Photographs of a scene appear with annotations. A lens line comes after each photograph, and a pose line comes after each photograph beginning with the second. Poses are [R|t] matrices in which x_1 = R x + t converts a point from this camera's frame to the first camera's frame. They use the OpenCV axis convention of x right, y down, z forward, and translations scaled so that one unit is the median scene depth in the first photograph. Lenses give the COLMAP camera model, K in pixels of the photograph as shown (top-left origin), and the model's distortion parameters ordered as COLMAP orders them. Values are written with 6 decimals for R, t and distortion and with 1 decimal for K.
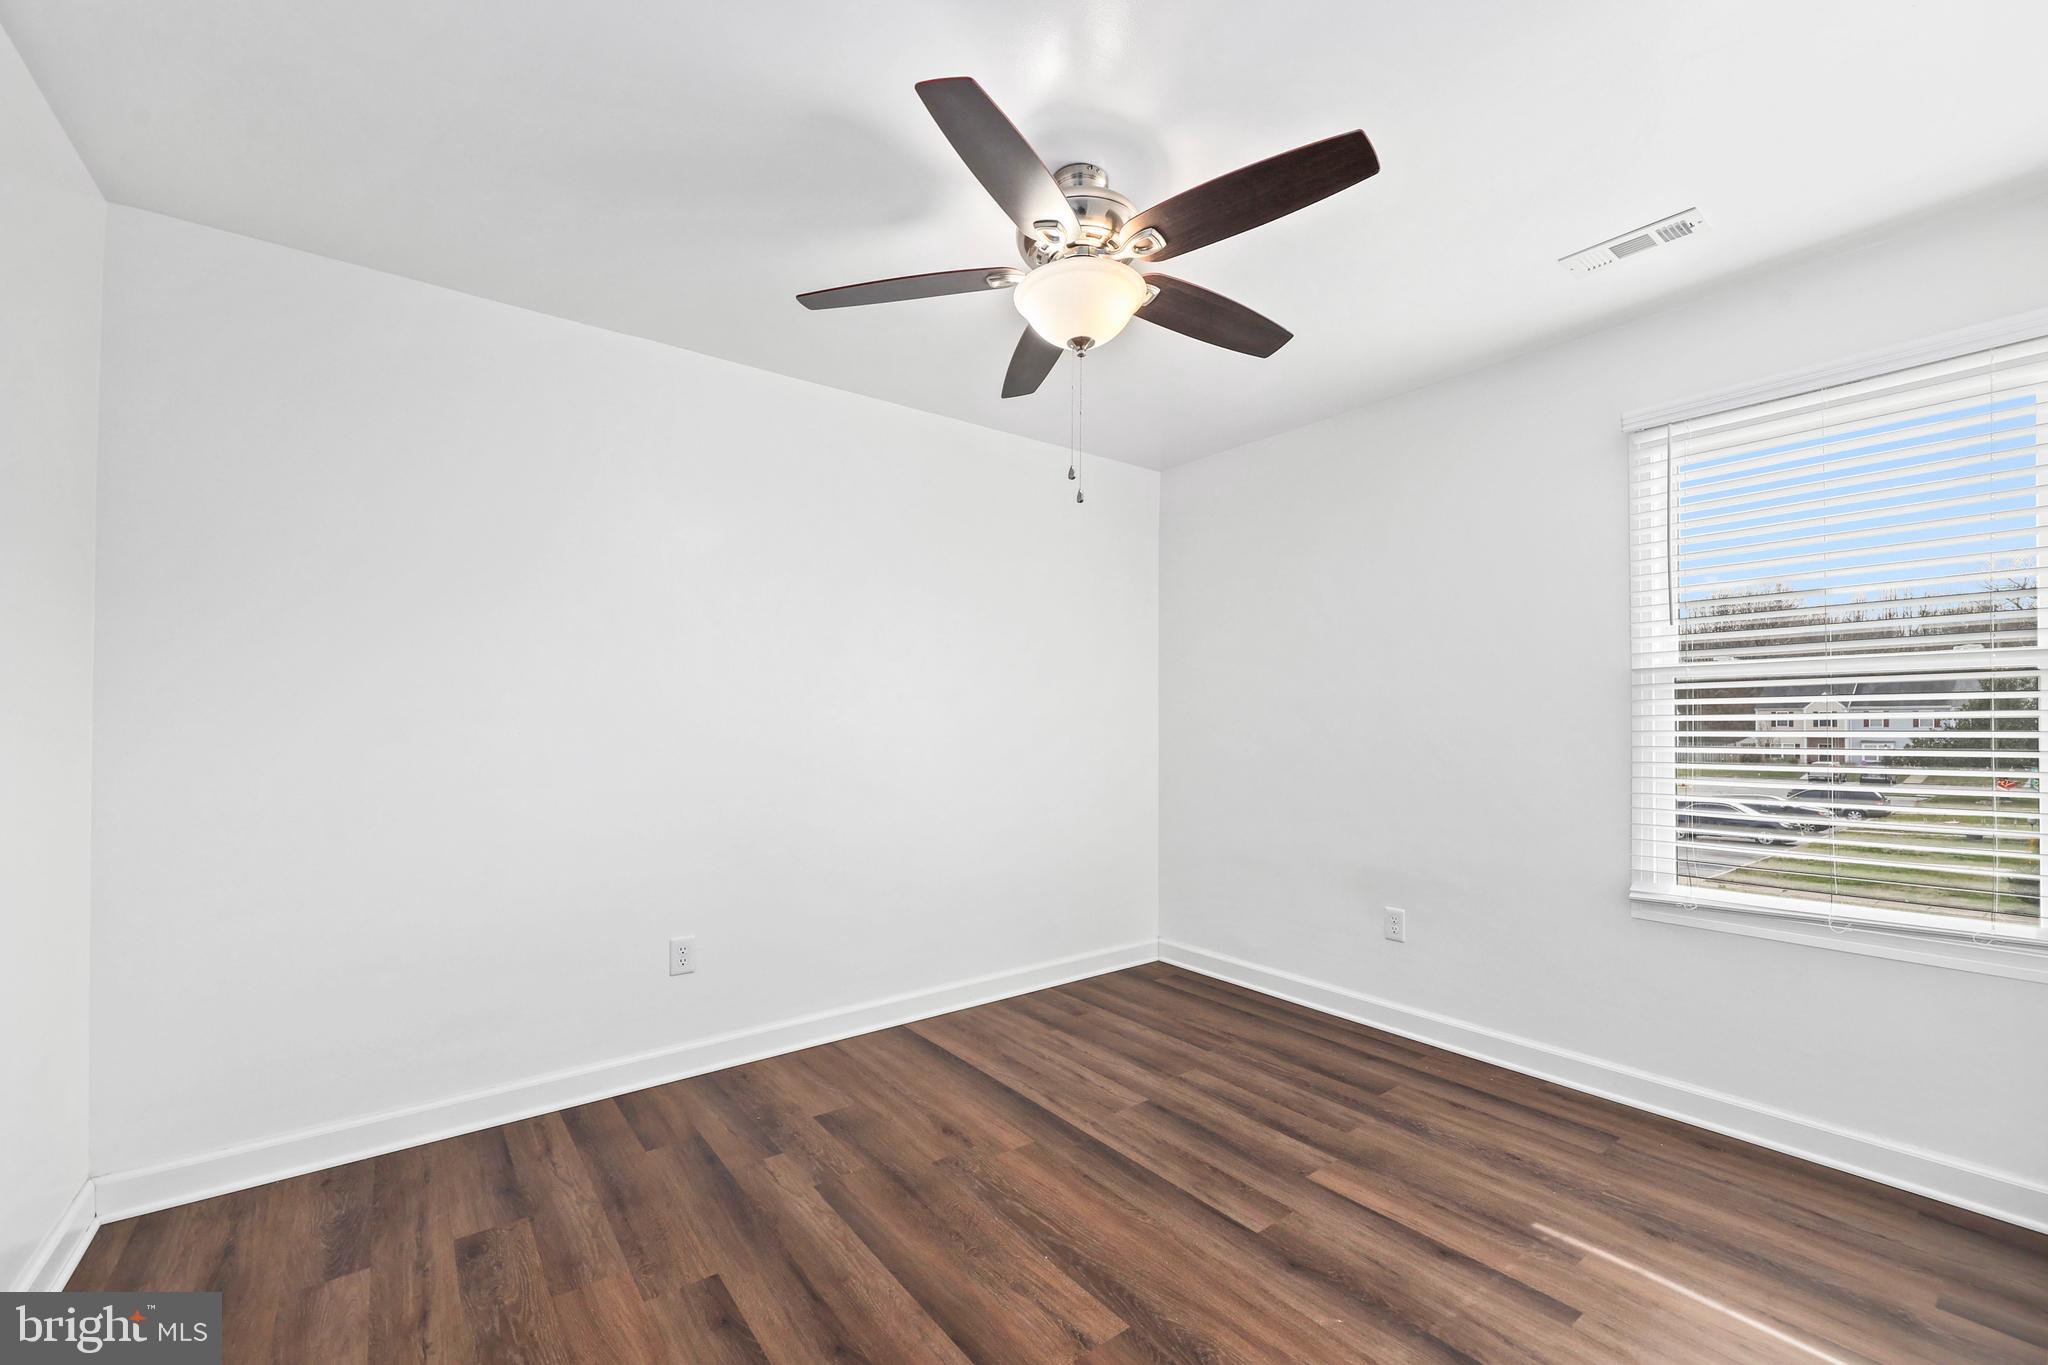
lens RADIAL K [[860.9, 0, 1033.4], [0, 860.9, 697.7], [0, 0, 1]] dist [0.000319, -0.000084]
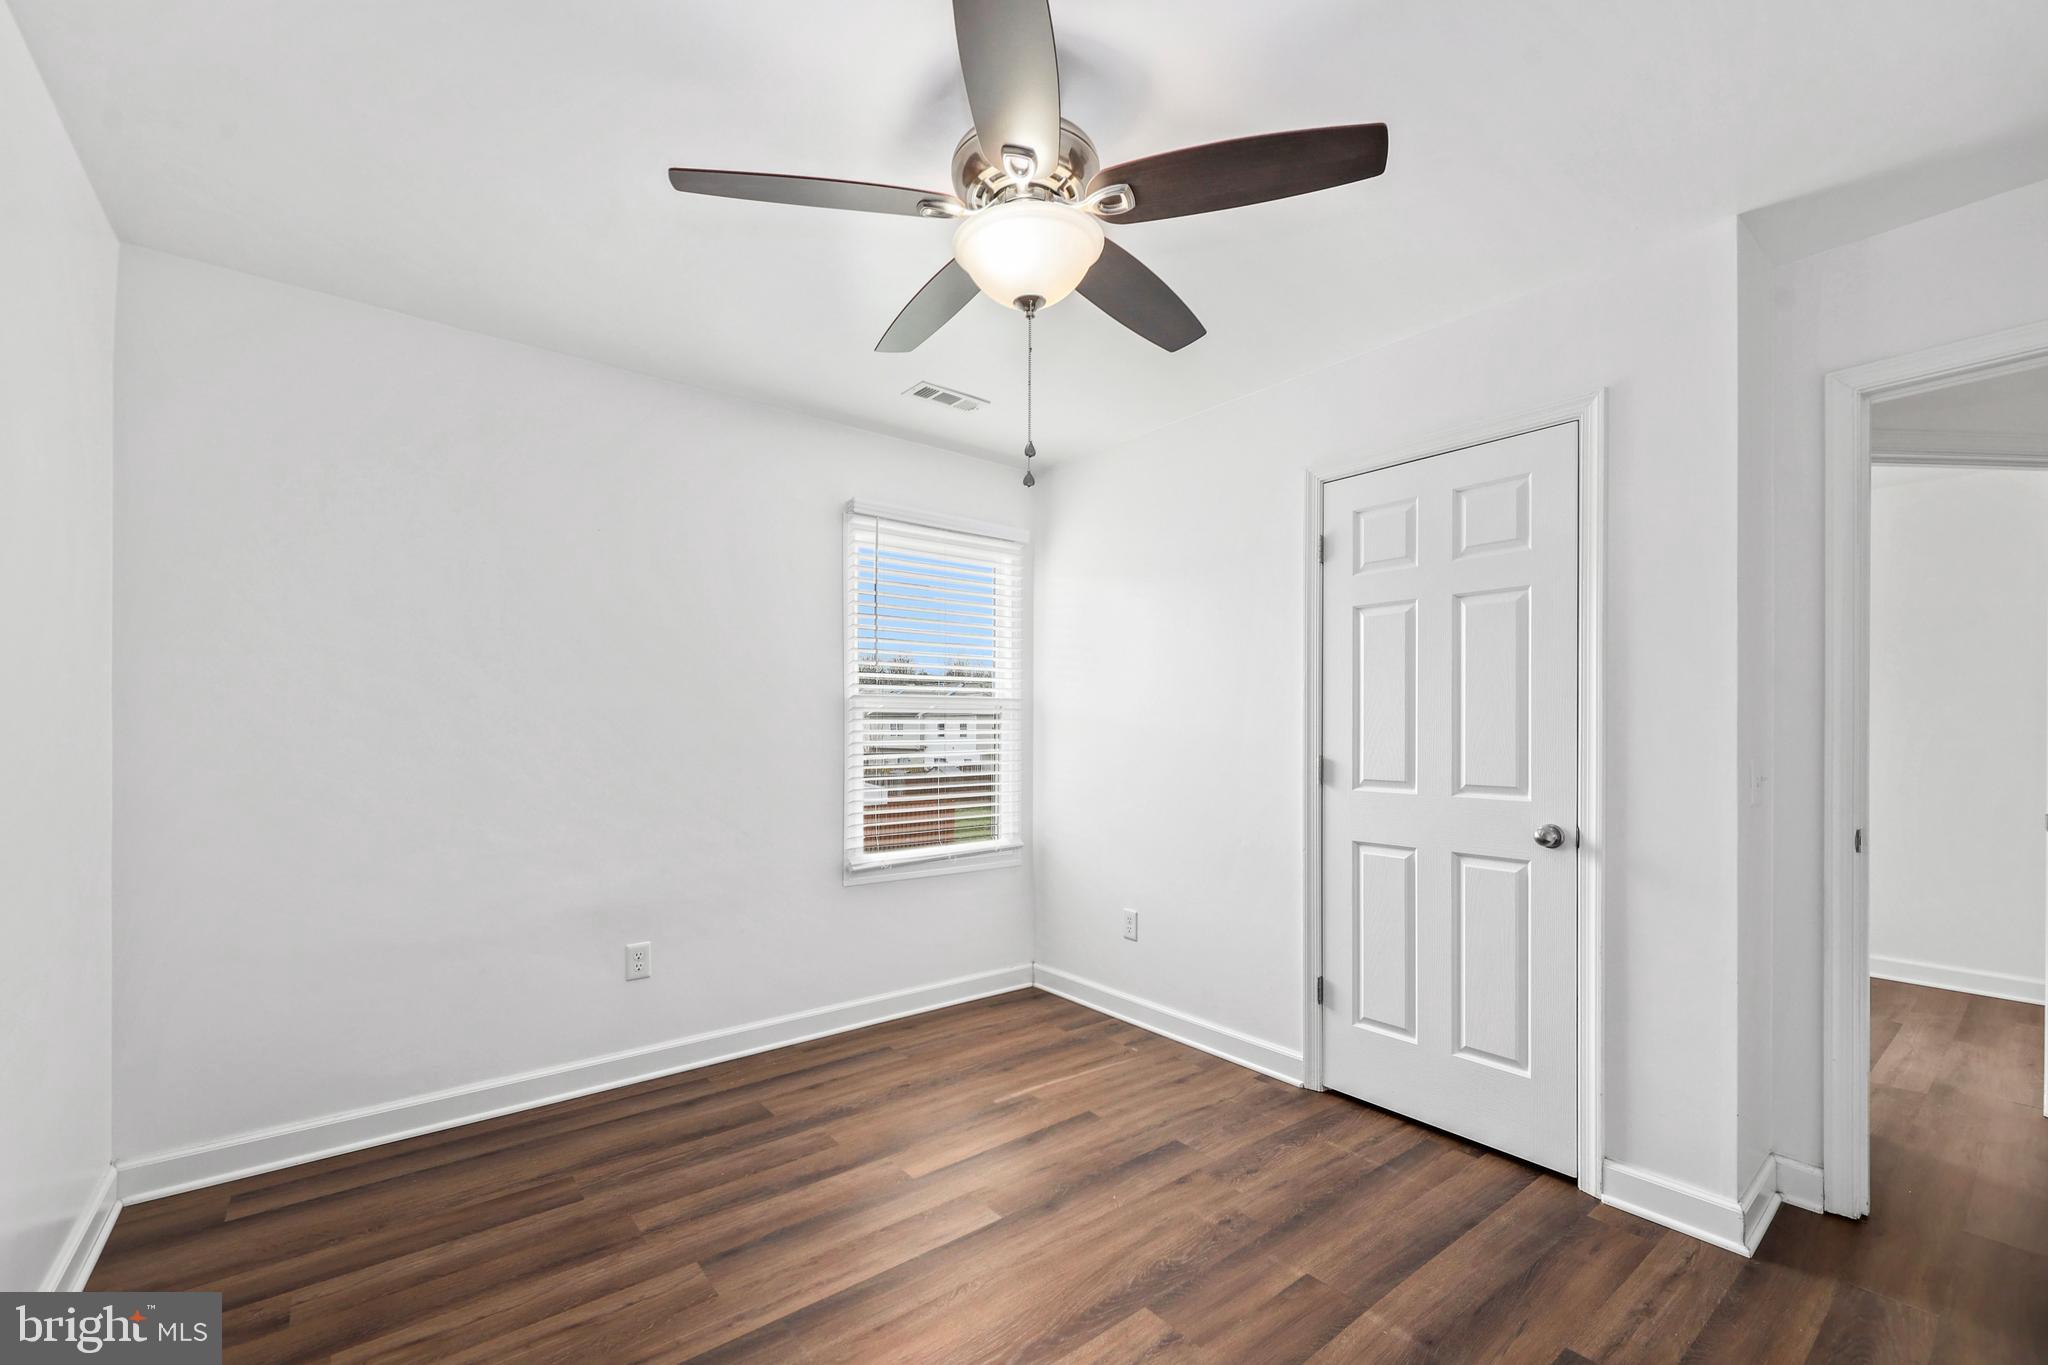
lens RADIAL K [[860.9, 0, 1029.3], [0, 860.9, 728.5], [0, 0, 1]] dist [0.000319, -0.000084]
pose [[-0.038536, 0.003692, 0.999250, -0.613449], [-0.026579, 0.999636, -0.004719, 0.015571], [-0.998904, -0.026741, -0.038424, 0.777805]]
